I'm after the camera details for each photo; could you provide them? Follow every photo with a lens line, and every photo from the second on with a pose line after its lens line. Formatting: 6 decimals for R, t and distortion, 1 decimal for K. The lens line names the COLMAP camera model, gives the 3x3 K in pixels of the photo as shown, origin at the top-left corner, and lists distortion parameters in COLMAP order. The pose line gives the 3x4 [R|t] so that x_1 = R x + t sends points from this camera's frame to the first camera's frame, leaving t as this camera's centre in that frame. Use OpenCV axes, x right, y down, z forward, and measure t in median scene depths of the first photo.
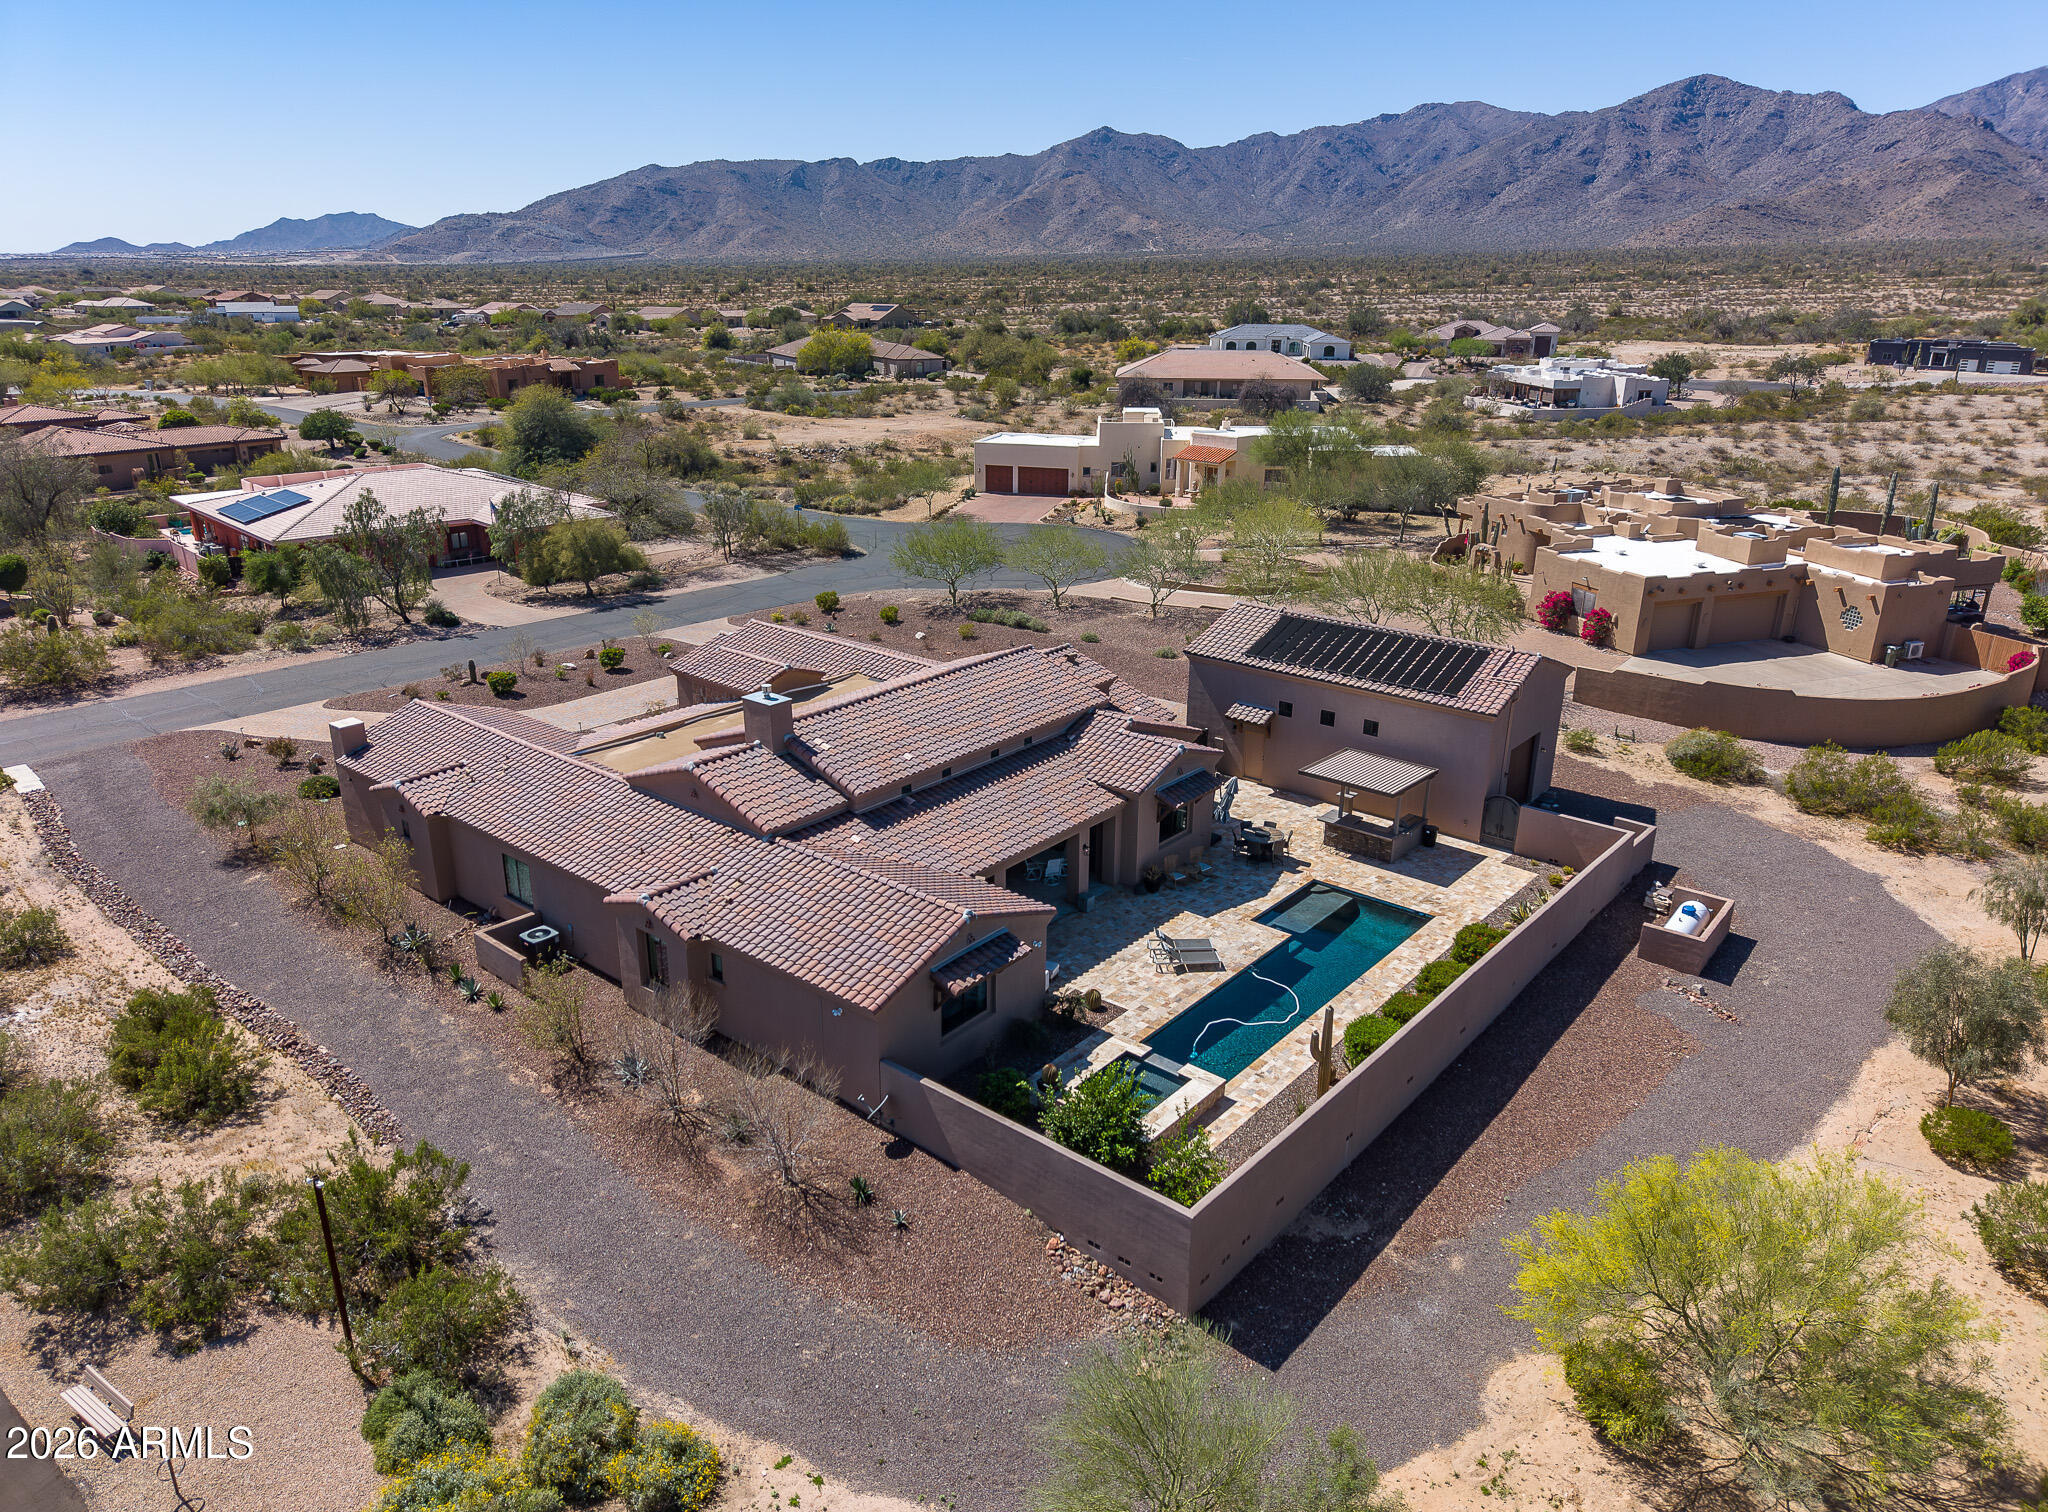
lens RADIAL K [[1373.3, 0, 1020.0], [0, 1373.3, 761.7], [0, 0, 1]] dist [0.032532, -0.032426]
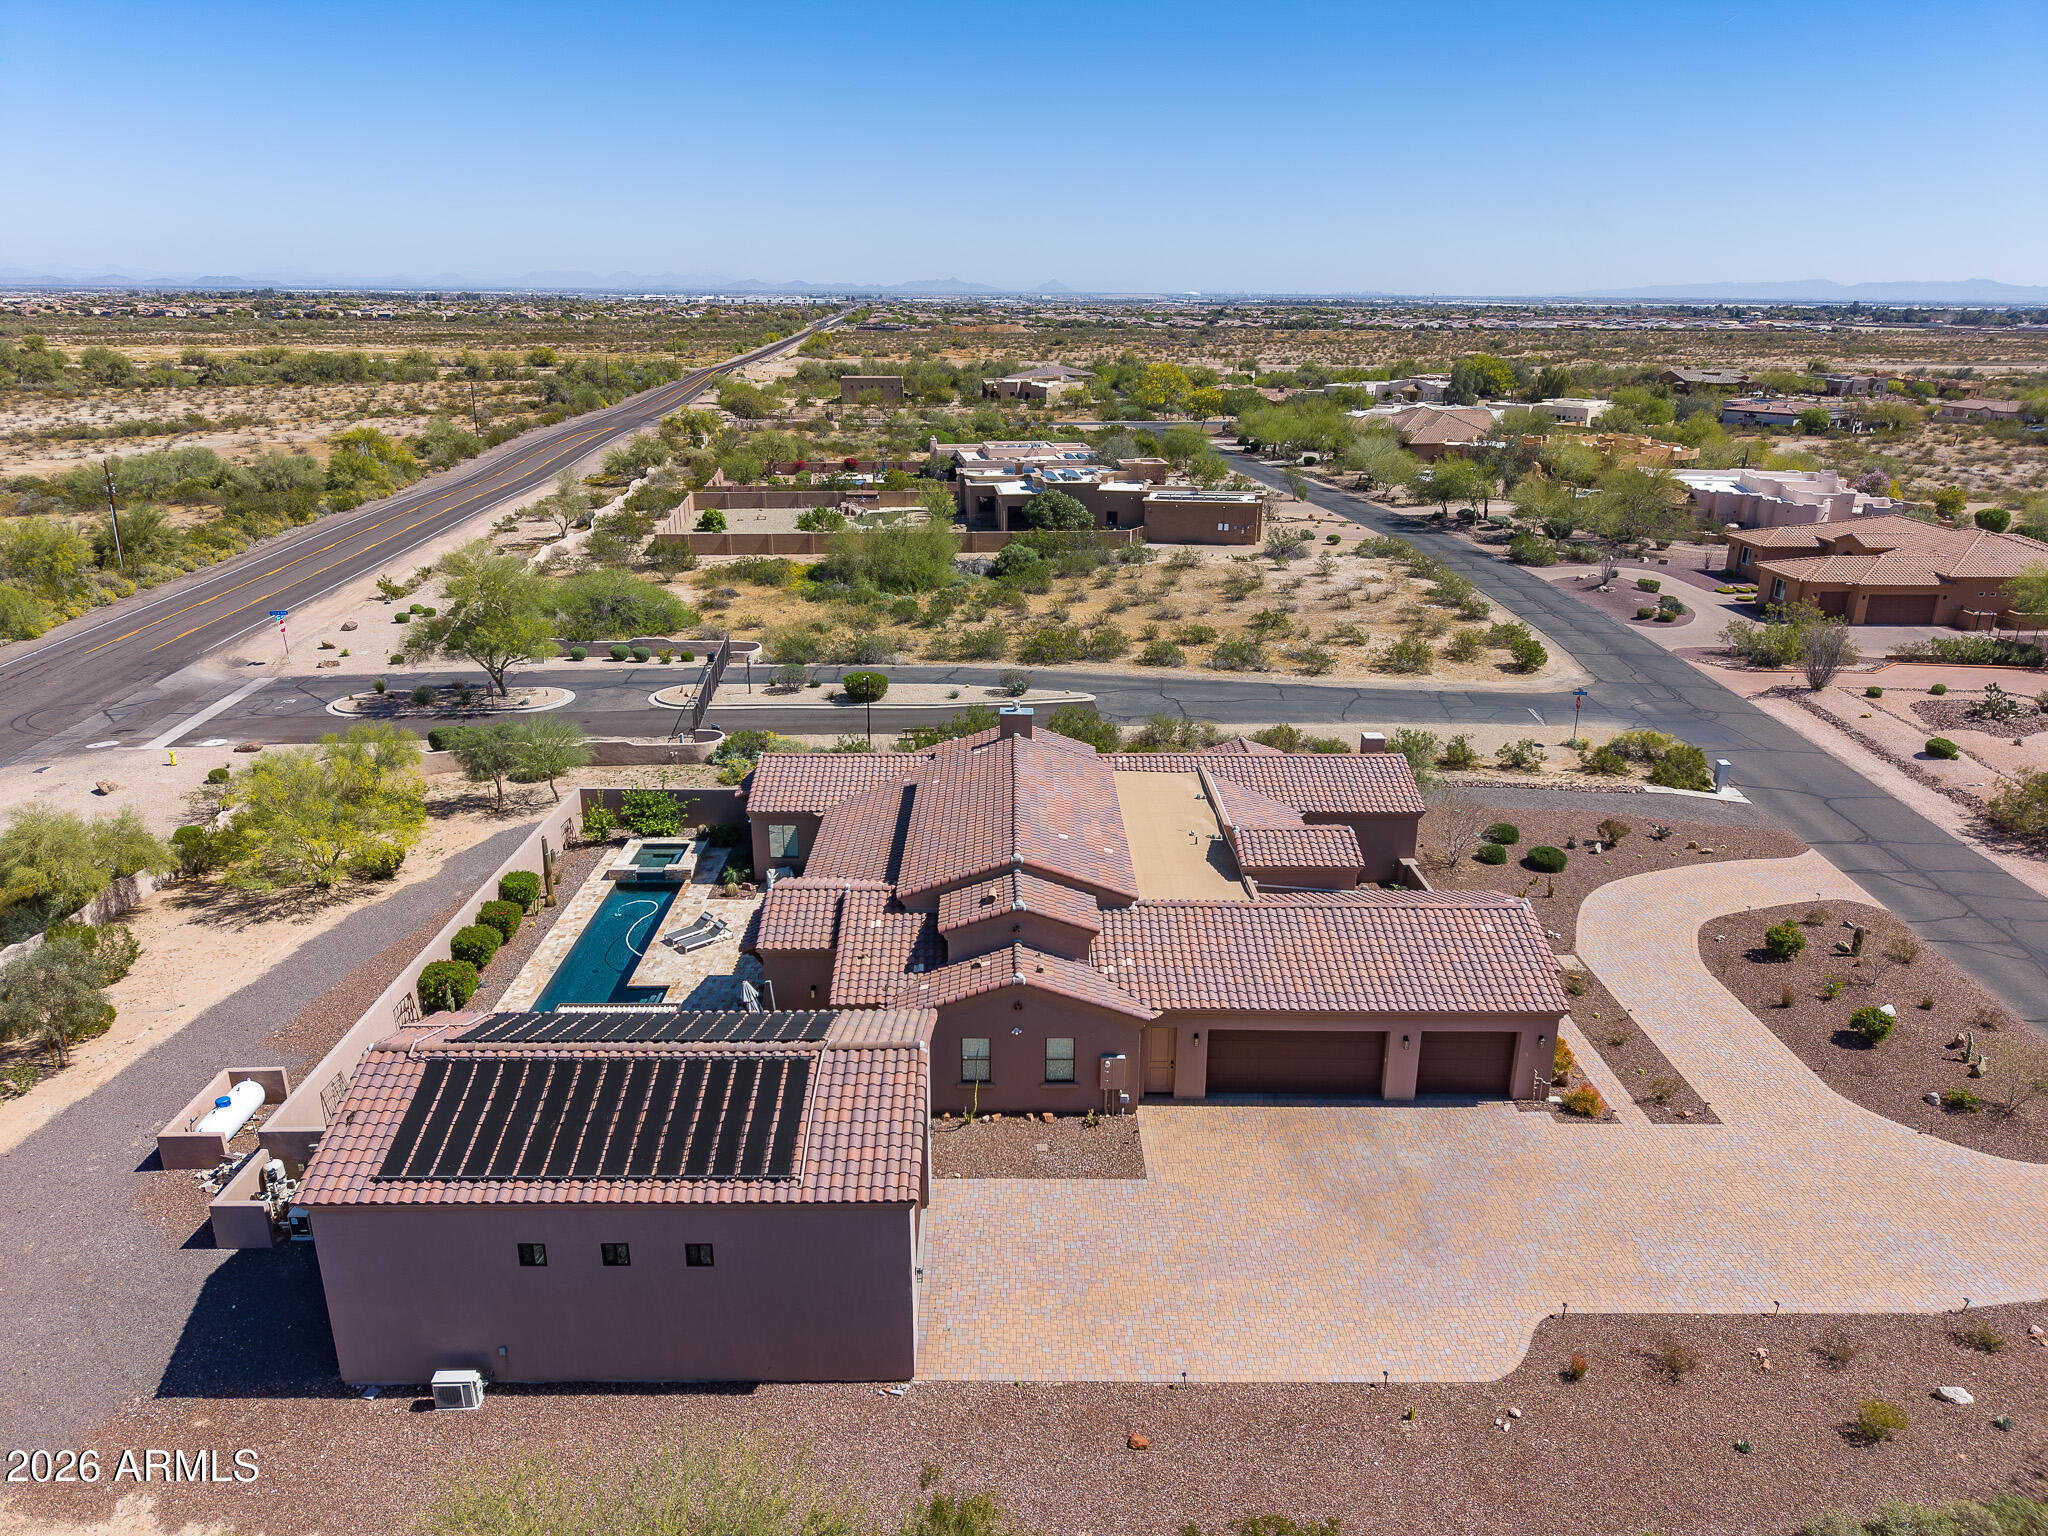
lens RADIAL K [[1363.7, 0, 1021.2], [0, 1363.7, 766.2], [0, 0, 1]] dist [0.033774, -0.030896]
pose [[-0.762666, 0.202163, -0.614386, 0.360831], [-0.231696, 0.801464, 0.551336, -0.420395], [0.603869, 0.562836, -0.564409, 1.035090]]
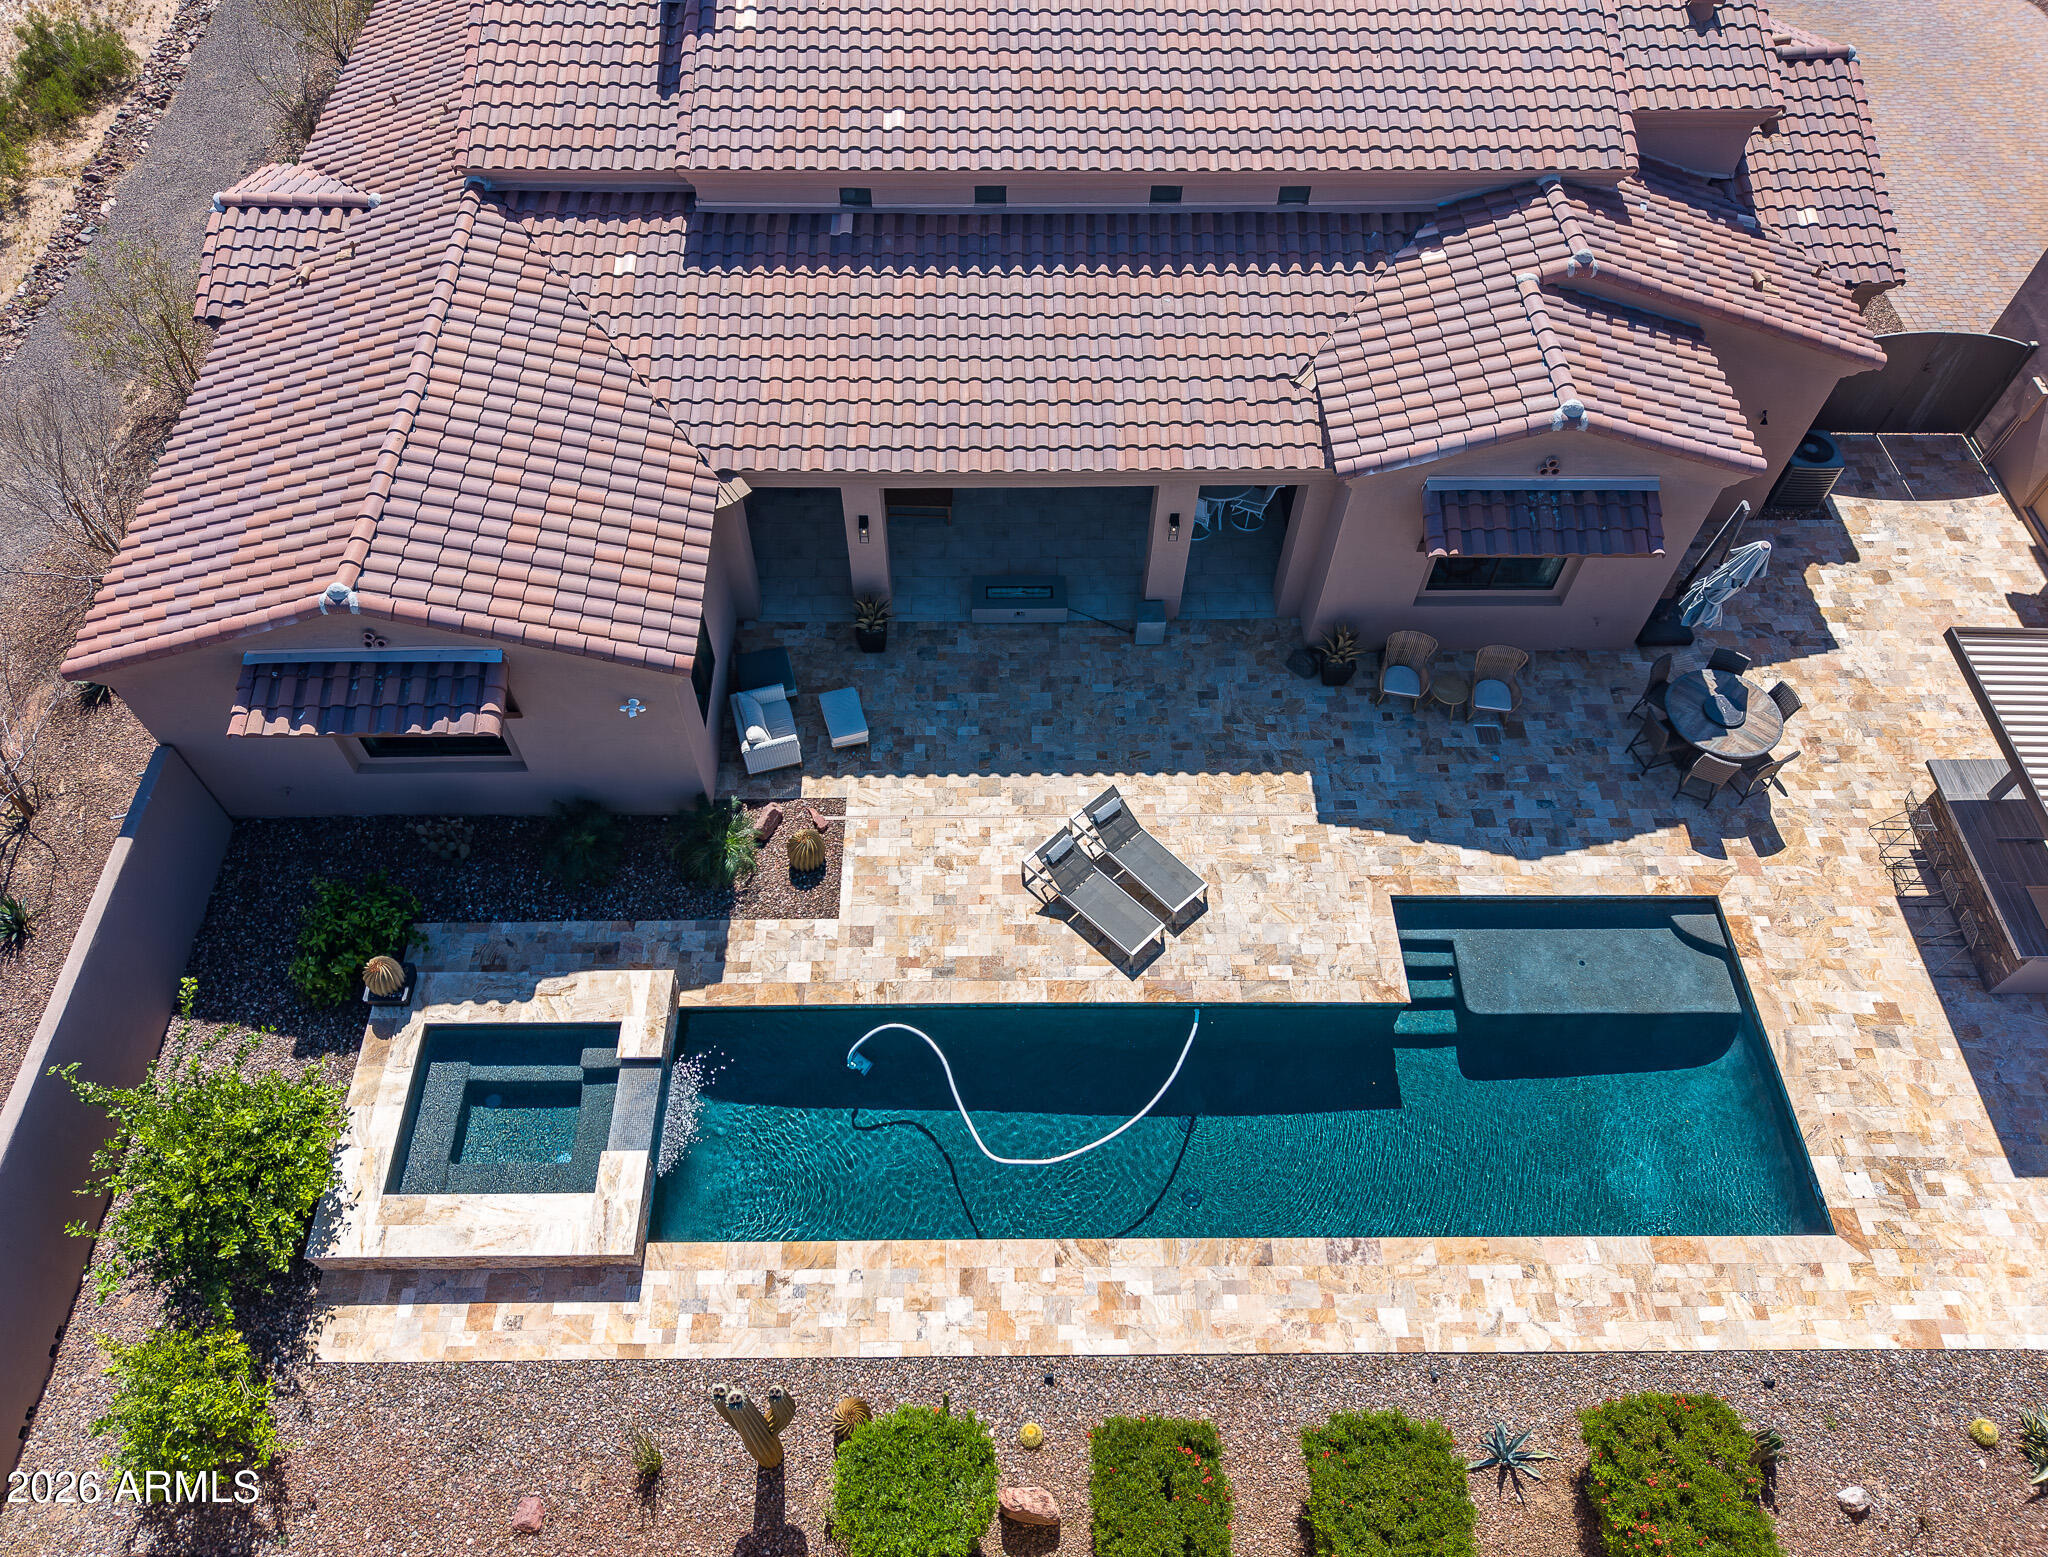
lens RADIAL K [[1427.1, 0, 1012.4], [0, 1427.1, 773.2], [0, 0, 1]] dist [0.036870, -0.039576]
pose [[0.649932, 0.619062, -0.440852, 0.158711], [-0.264443, 0.728037, 0.632481, -0.089657], [0.712502, -0.294489, 0.636881, 0.410838]]
